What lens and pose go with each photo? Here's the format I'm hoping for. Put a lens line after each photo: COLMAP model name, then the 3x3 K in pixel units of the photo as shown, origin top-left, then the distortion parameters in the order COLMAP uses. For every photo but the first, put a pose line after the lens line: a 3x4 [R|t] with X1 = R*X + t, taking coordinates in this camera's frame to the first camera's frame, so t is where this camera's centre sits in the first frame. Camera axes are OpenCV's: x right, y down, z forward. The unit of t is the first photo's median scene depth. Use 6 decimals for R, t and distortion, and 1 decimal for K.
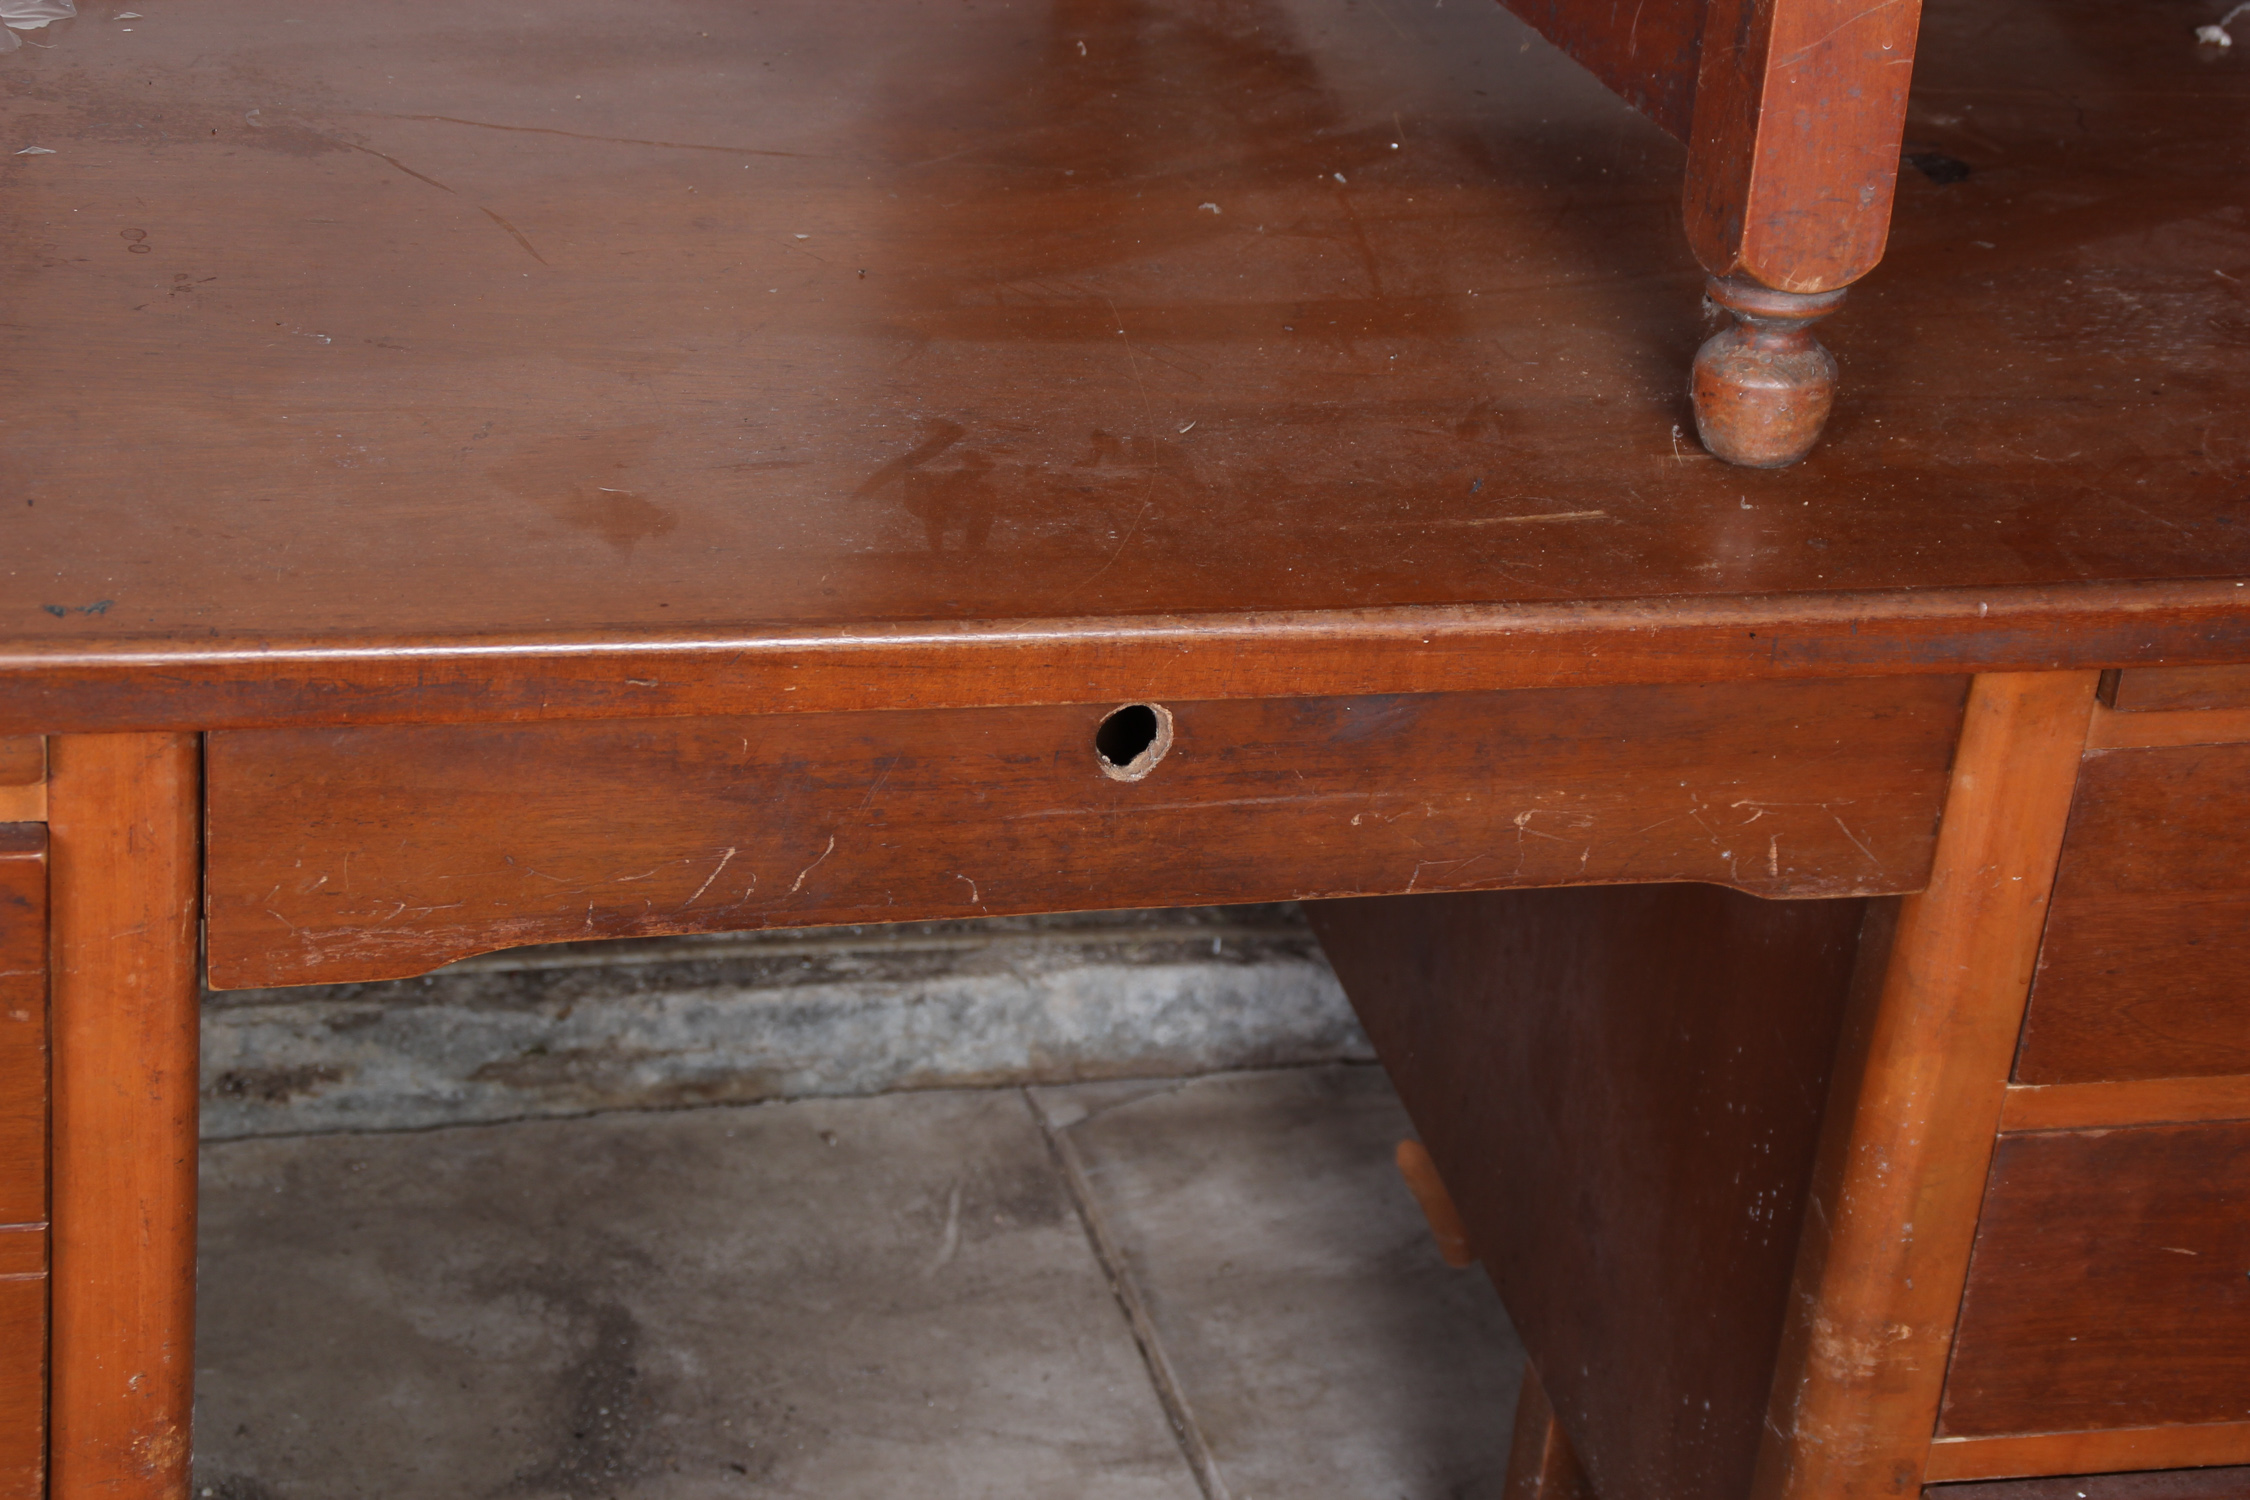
lens RADIAL K [[4677.9, 0, 1139.2], [0, 4677.9, 791.6], [0, 0, 1]] dist [0.327554, 0.000000]
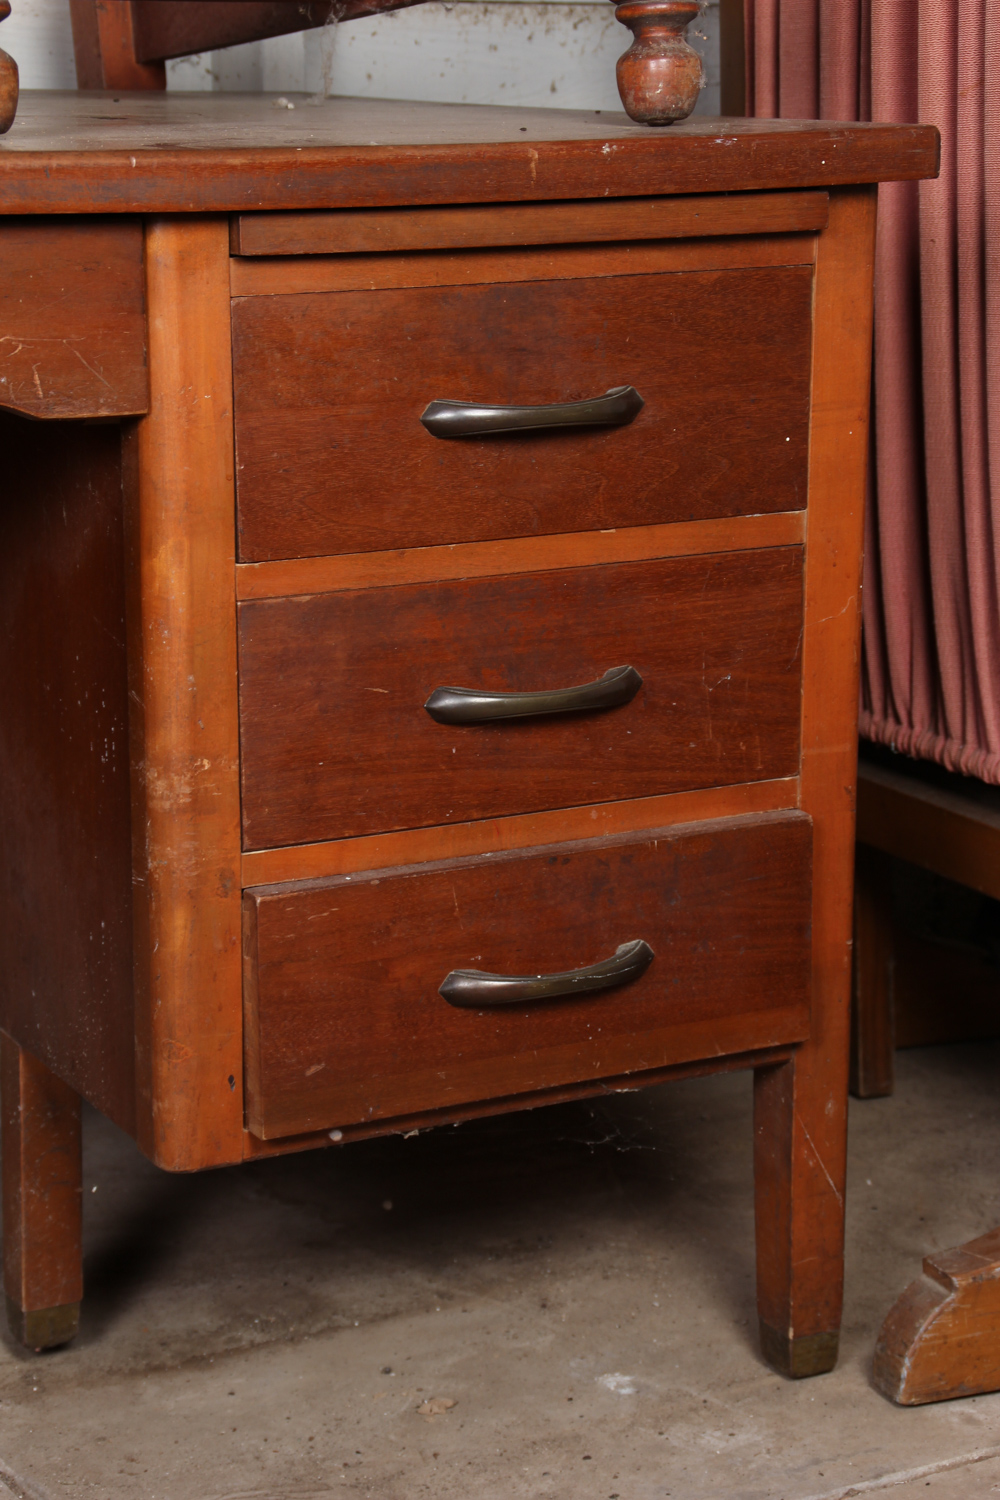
lens RADIAL K [[3118.6, 0, 479.1], [0, 3118.6, 782.2], [0, 0, 1]] dist [0.327554, 0.000000]
pose [[0.965782, -0.148817, 0.212411, 0.041419], [0.198687, 0.950939, -0.237146, 0.394217], [-0.166698, 0.271235, 0.947968, 0.086429]]
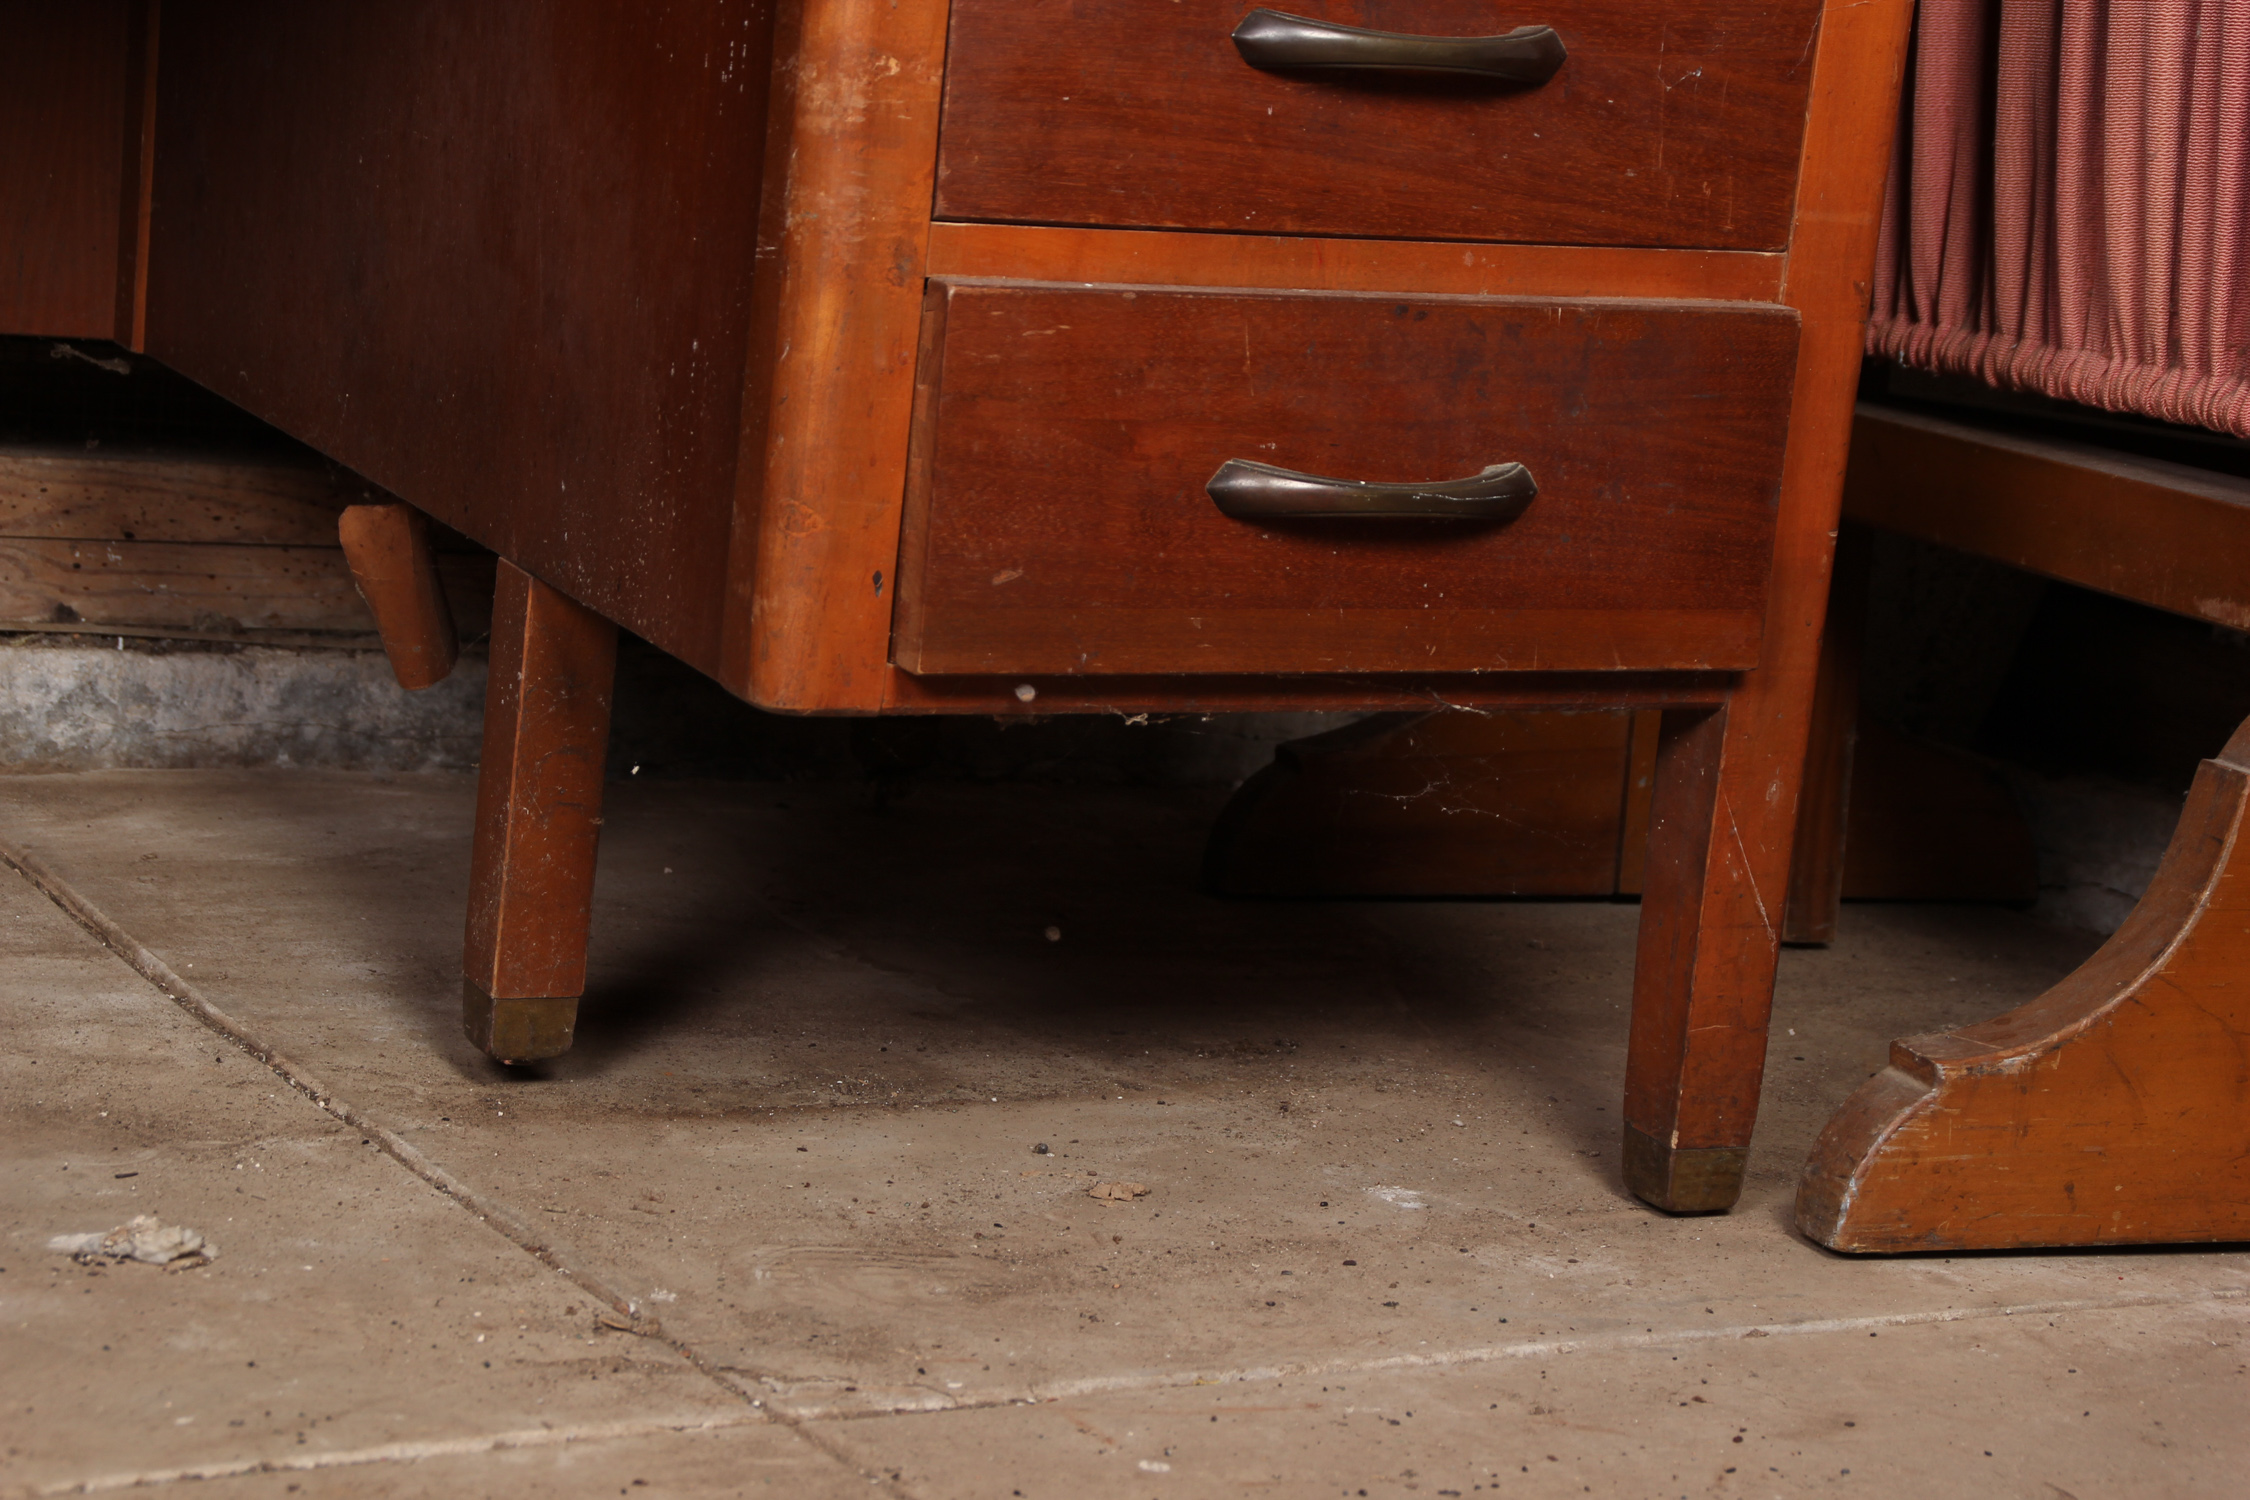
lens RADIAL K [[5047.2, 0, 1125.6], [0, 5047.2, 789.0], [0, 0, 1]] dist [0.380166, 0.000000]
pose [[0.973905, -0.043984, 0.222652, -0.025741], [0.103243, 0.959516, -0.262049, 0.563633], [-0.202112, 0.278198, 0.939019, 0.094020]]
